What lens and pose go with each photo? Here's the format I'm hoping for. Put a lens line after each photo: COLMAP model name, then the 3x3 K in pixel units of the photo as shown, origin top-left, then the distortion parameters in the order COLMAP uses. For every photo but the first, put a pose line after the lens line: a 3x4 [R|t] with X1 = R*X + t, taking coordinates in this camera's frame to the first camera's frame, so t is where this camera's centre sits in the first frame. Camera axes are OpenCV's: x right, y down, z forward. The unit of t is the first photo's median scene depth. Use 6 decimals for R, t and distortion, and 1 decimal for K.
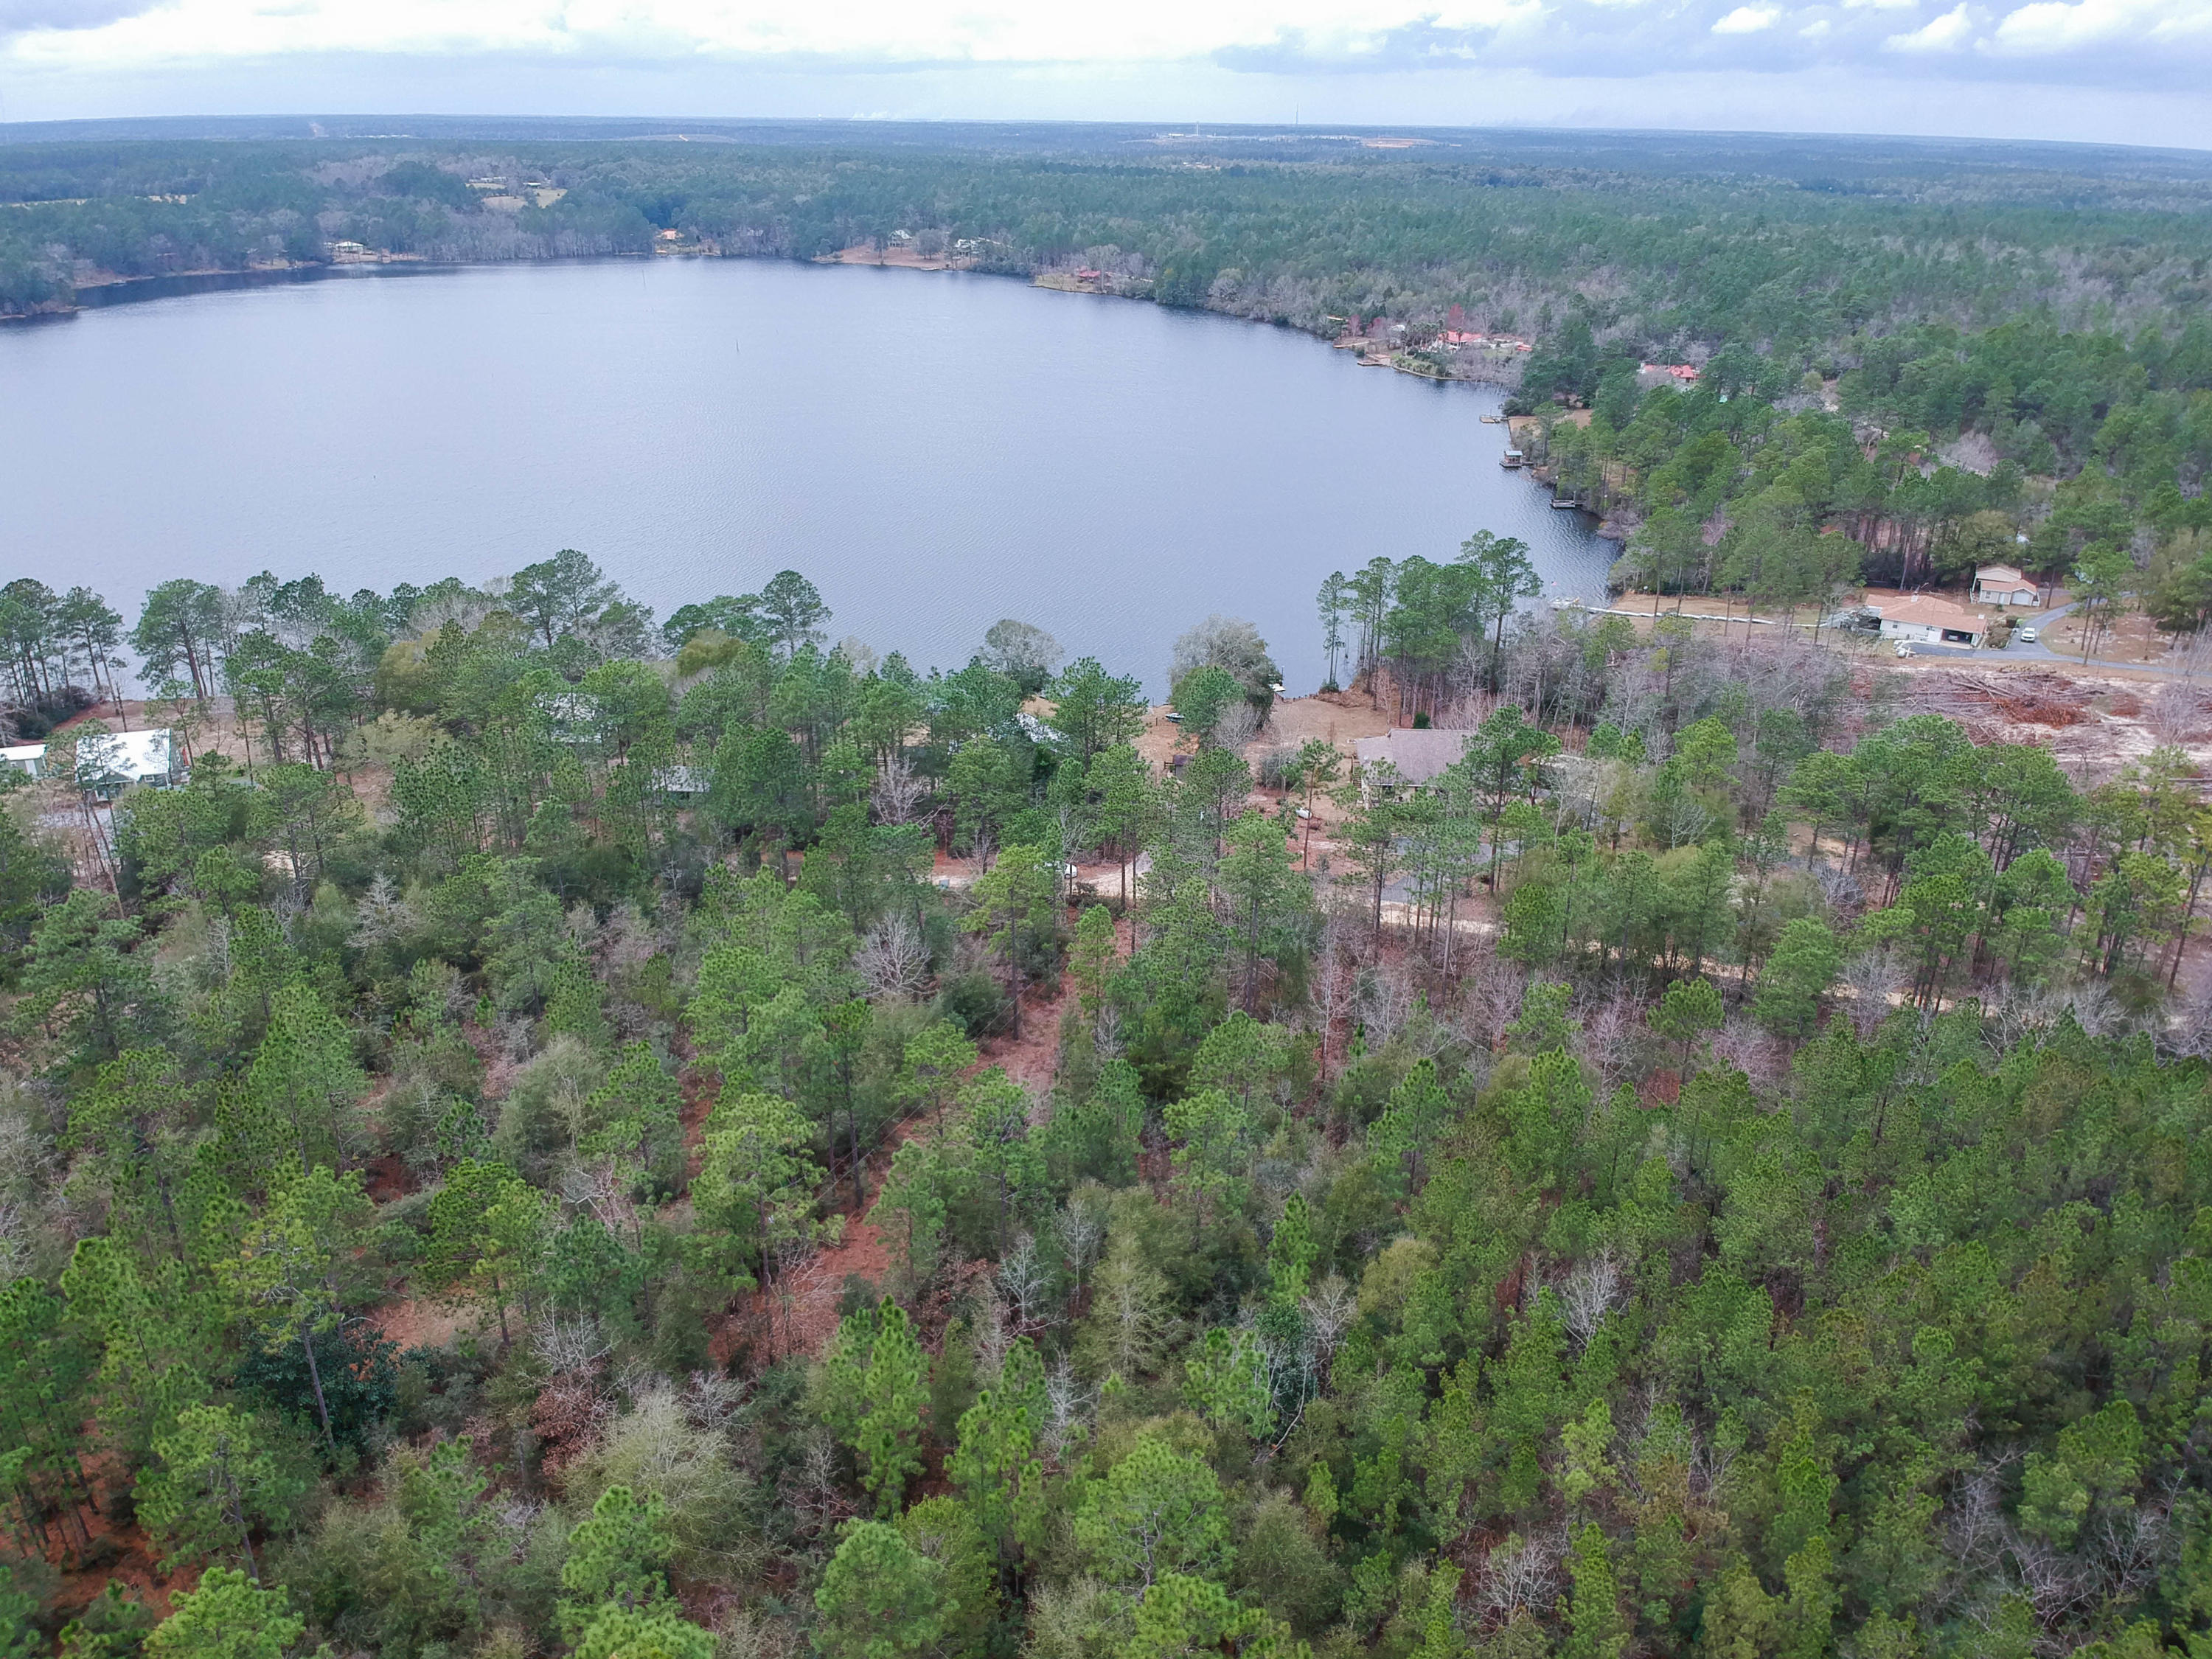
lens RADIAL K [[1632.9, 0, 1124.4], [0, 1632.9, 827.6], [0, 0, 1]] dist [0.065181, -0.142396]
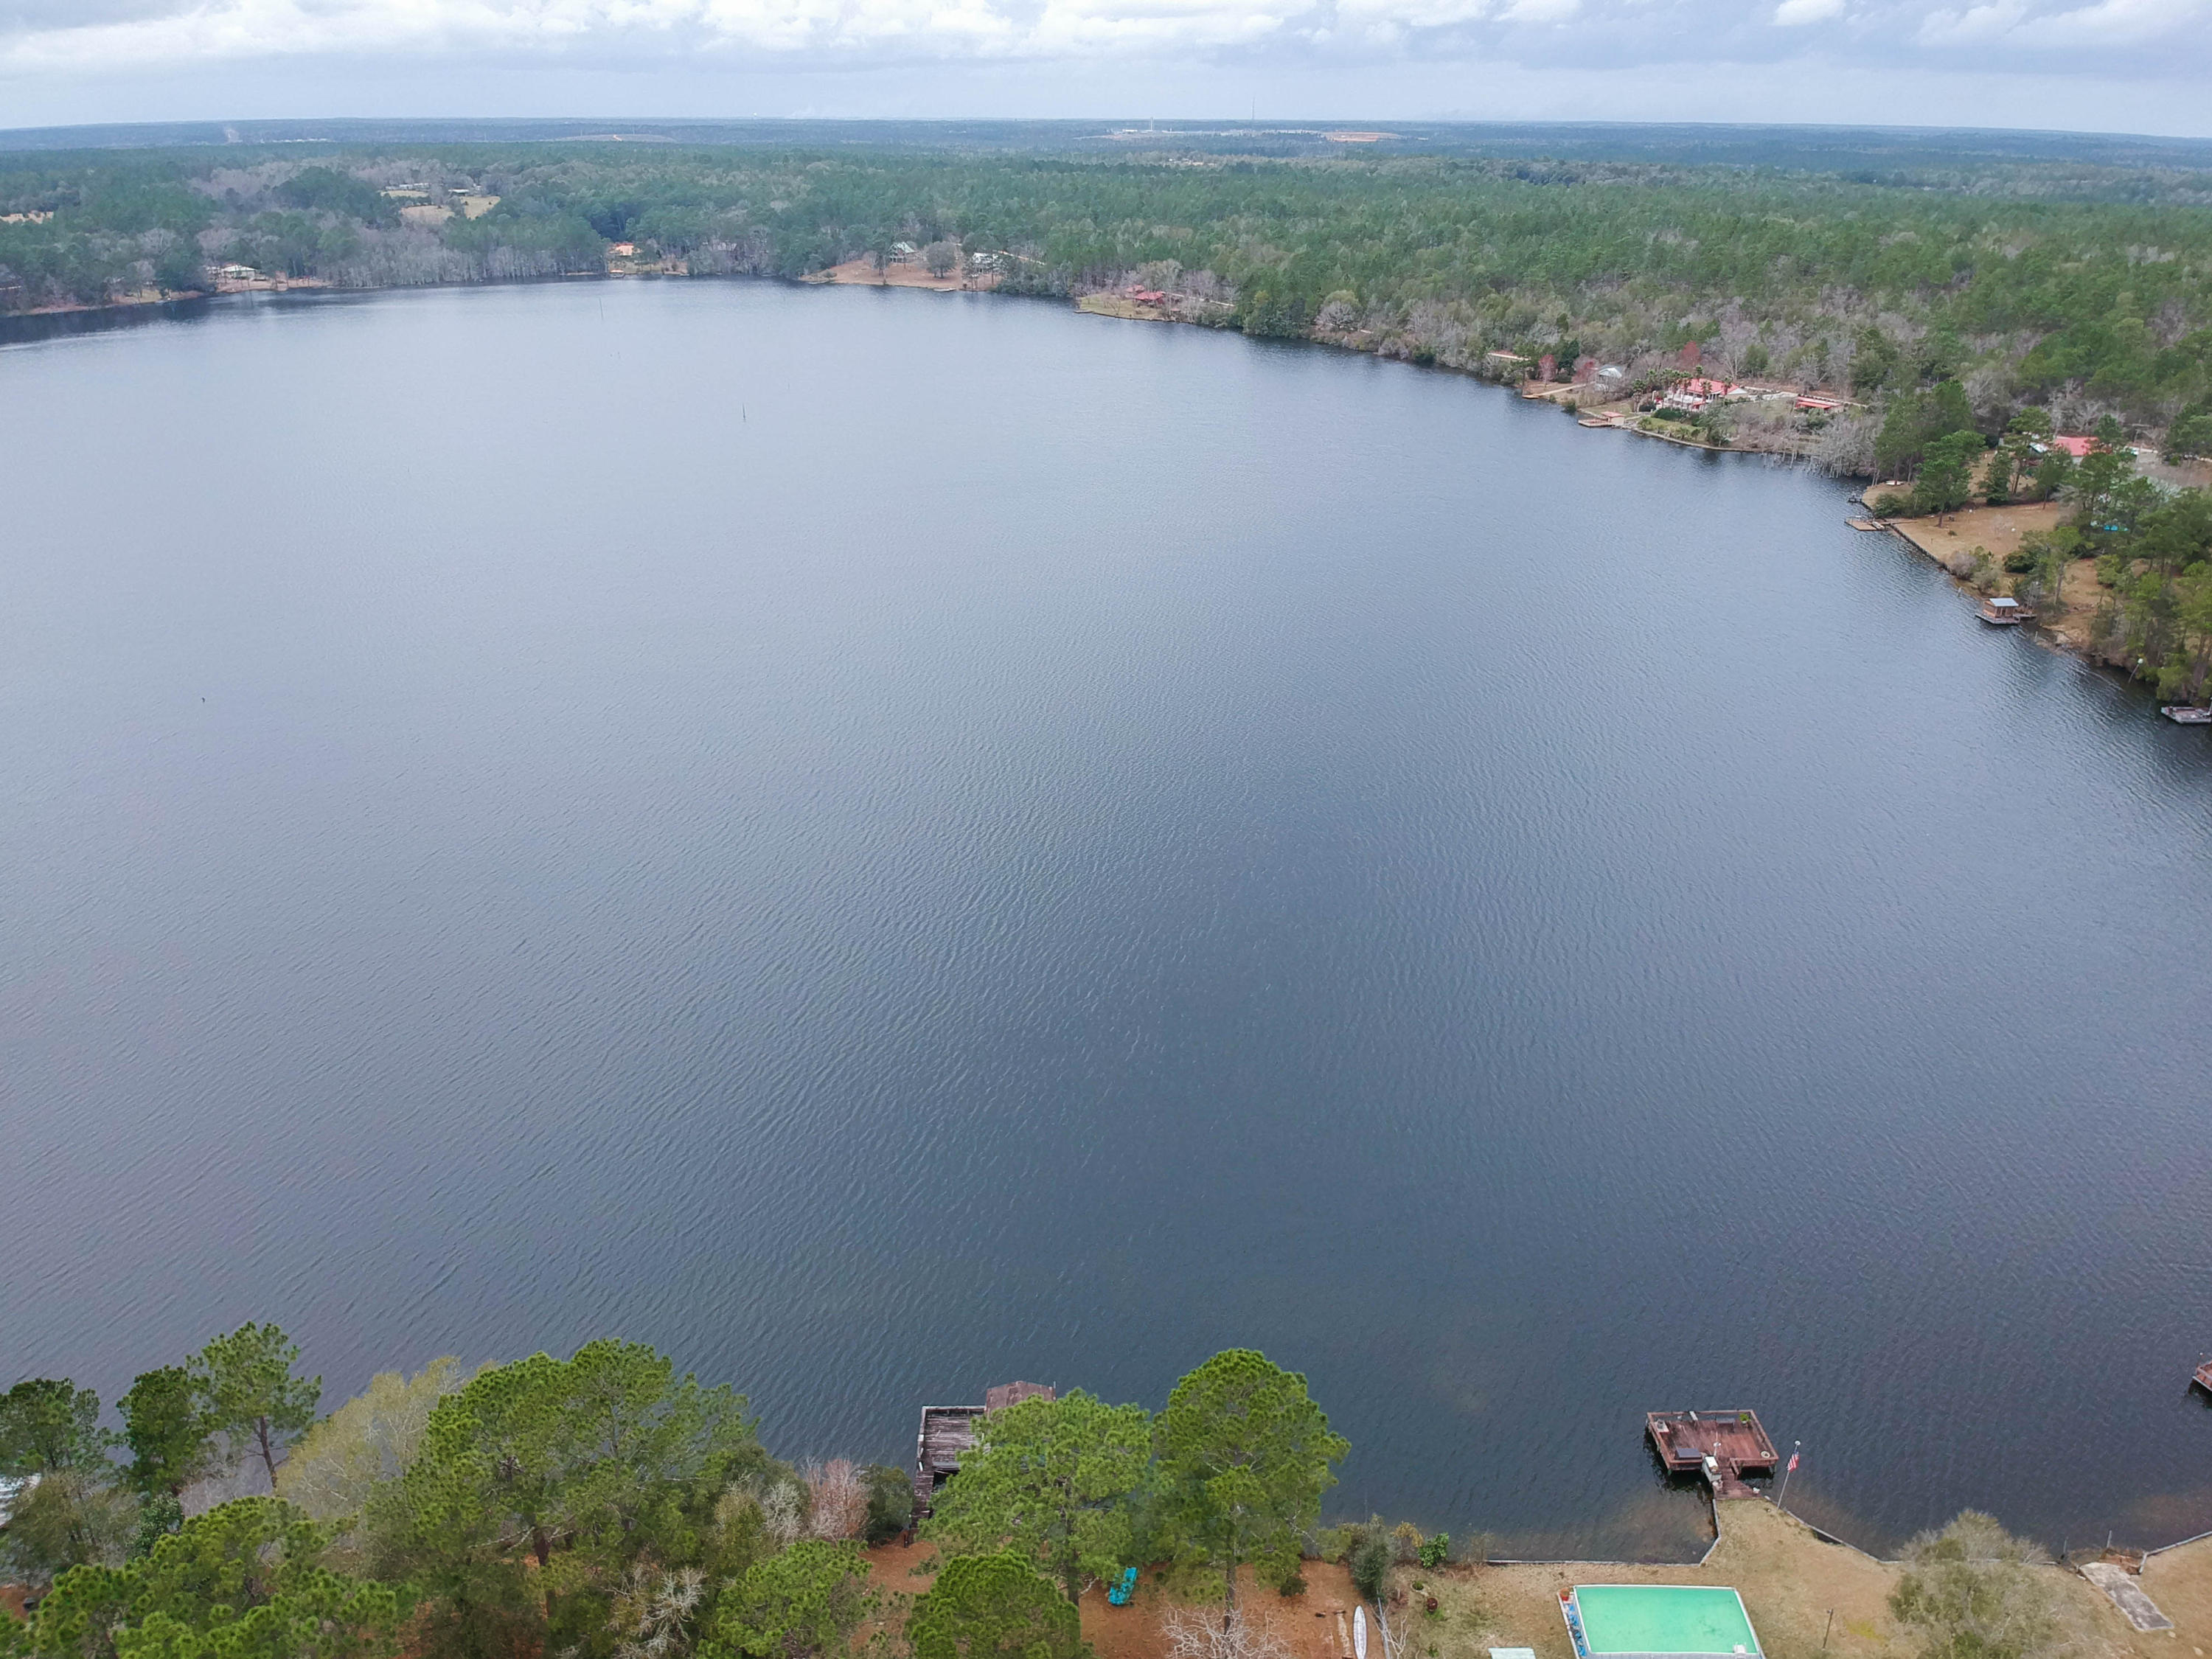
lens RADIAL K [[1632.9, 0, 1124.4], [0, 1632.9, 827.6], [0, 0, 1]] dist [0.065181, -0.142396]
pose [[0.999281, -0.021403, 0.031305, -0.120778], [0.021354, 0.999770, 0.001892, -0.137218], [-0.031339, -0.001222, 0.999508, 0.336502]]
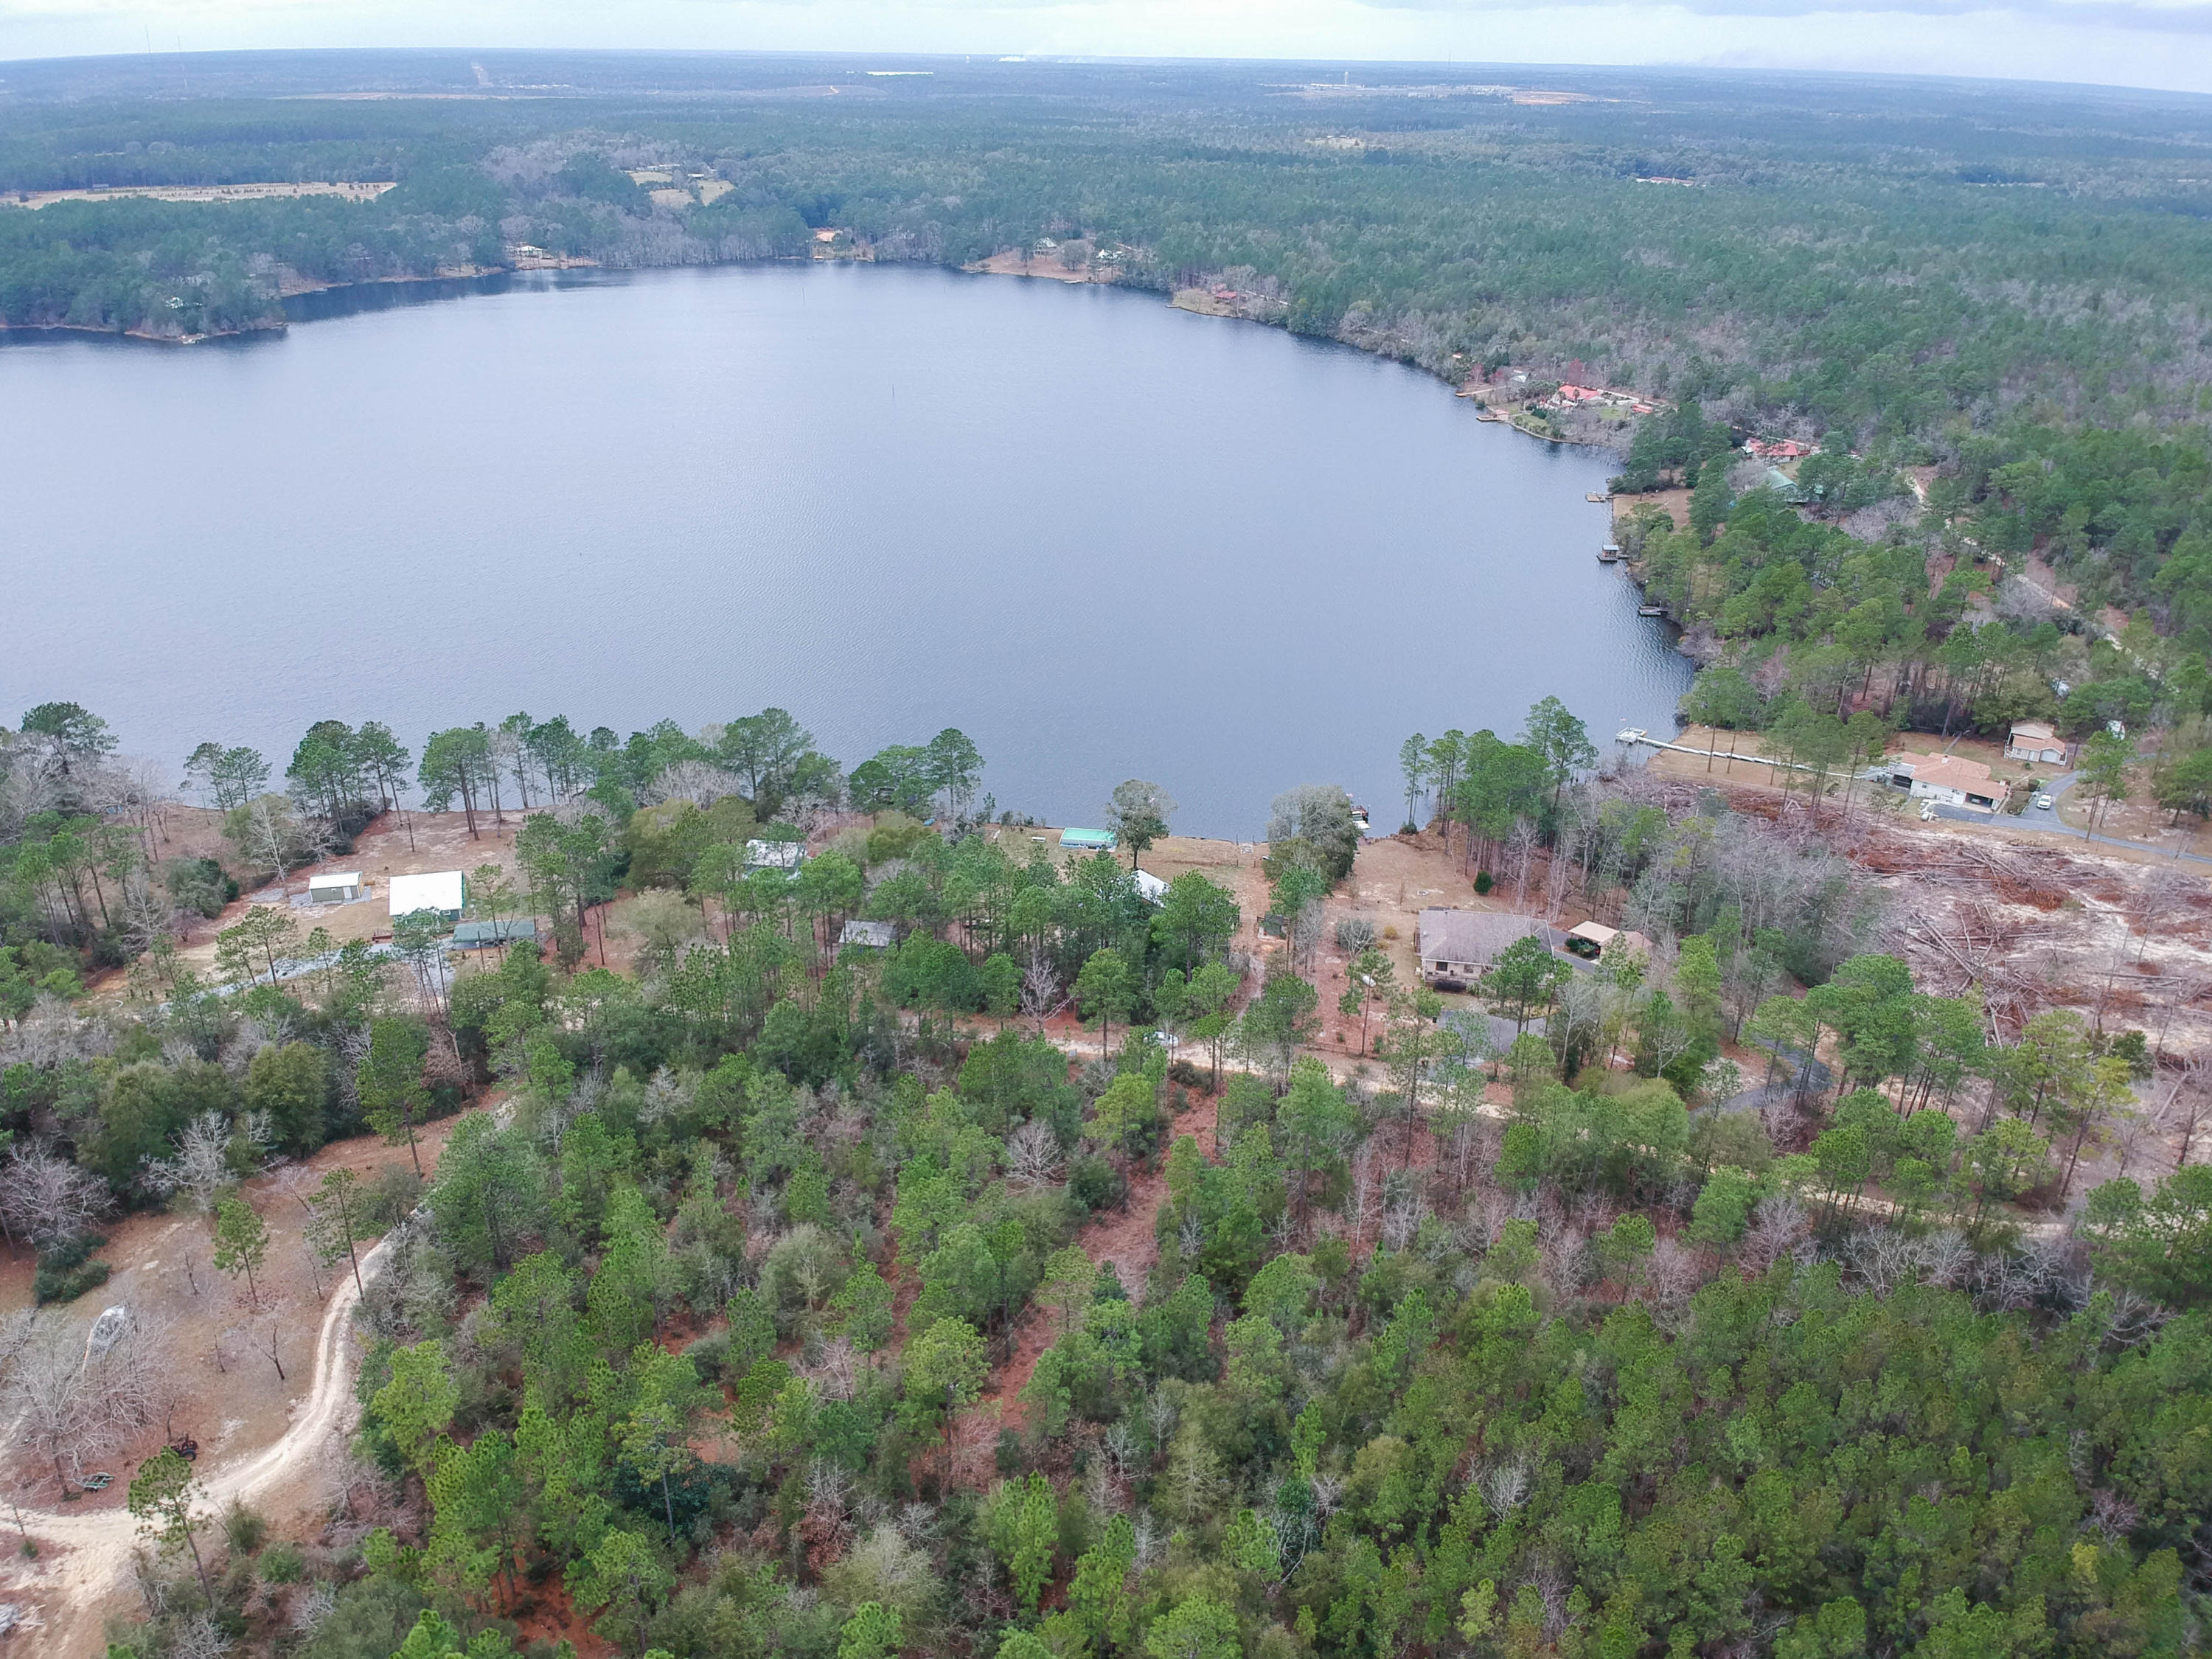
lens RADIAL K [[1632.9, 0, 1124.4], [0, 1632.9, 827.6], [0, 0, 1]] dist [0.065181, -0.142396]
pose [[0.996633, 0.038098, -0.072609, 0.005233], [-0.035676, 0.998772, 0.034366, -0.065499], [0.073829, -0.031660, 0.996768, -0.089838]]
